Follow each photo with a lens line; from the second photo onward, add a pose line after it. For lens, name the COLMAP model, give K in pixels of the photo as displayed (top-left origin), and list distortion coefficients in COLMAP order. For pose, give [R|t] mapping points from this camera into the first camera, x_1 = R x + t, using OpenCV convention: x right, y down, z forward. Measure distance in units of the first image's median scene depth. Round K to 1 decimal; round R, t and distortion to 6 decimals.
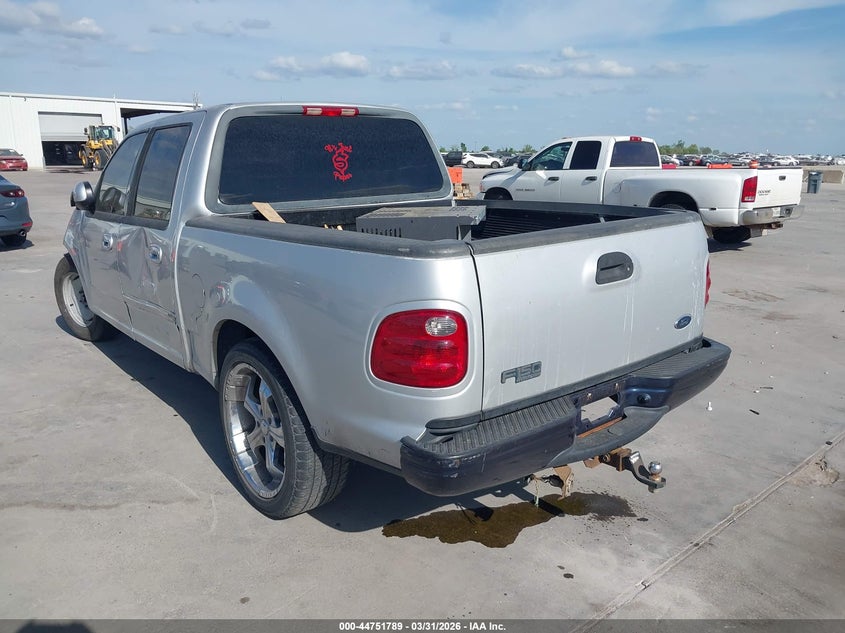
lens RADIAL K [[656.2, 0, 422.5], [0, 656.2, 316.5], [0, 0, 1]] dist [-0.004035, -0.009208]
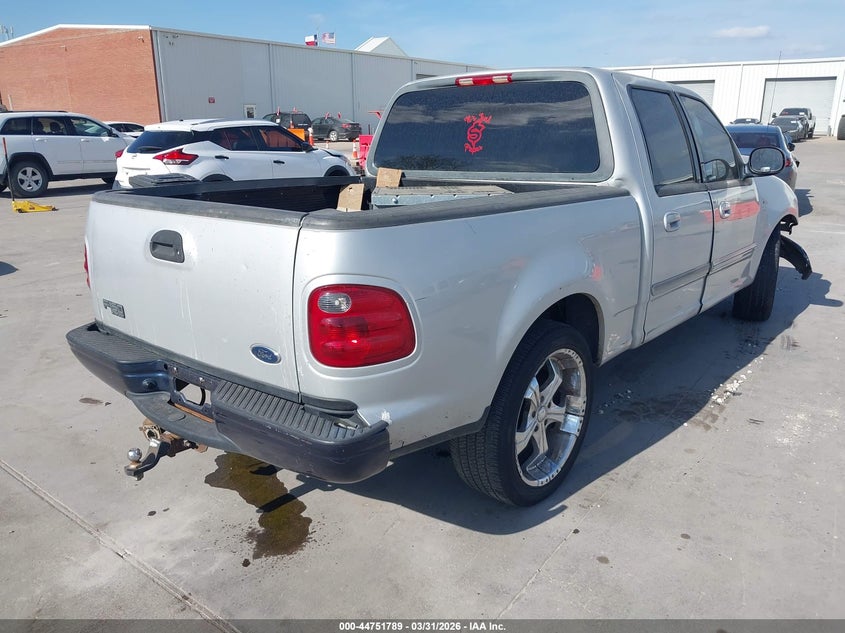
lens RADIAL K [[673.1, 0, 422.5], [0, 673.1, 316.5], [0, 0, 1]] dist [-0.005456, 0.007242]
pose [[0.197767, 0.269277, -0.942538, 0.874892], [-0.230270, 0.947385, 0.222345, -0.186571], [0.952819, 0.173066, 0.249368, 0.741561]]
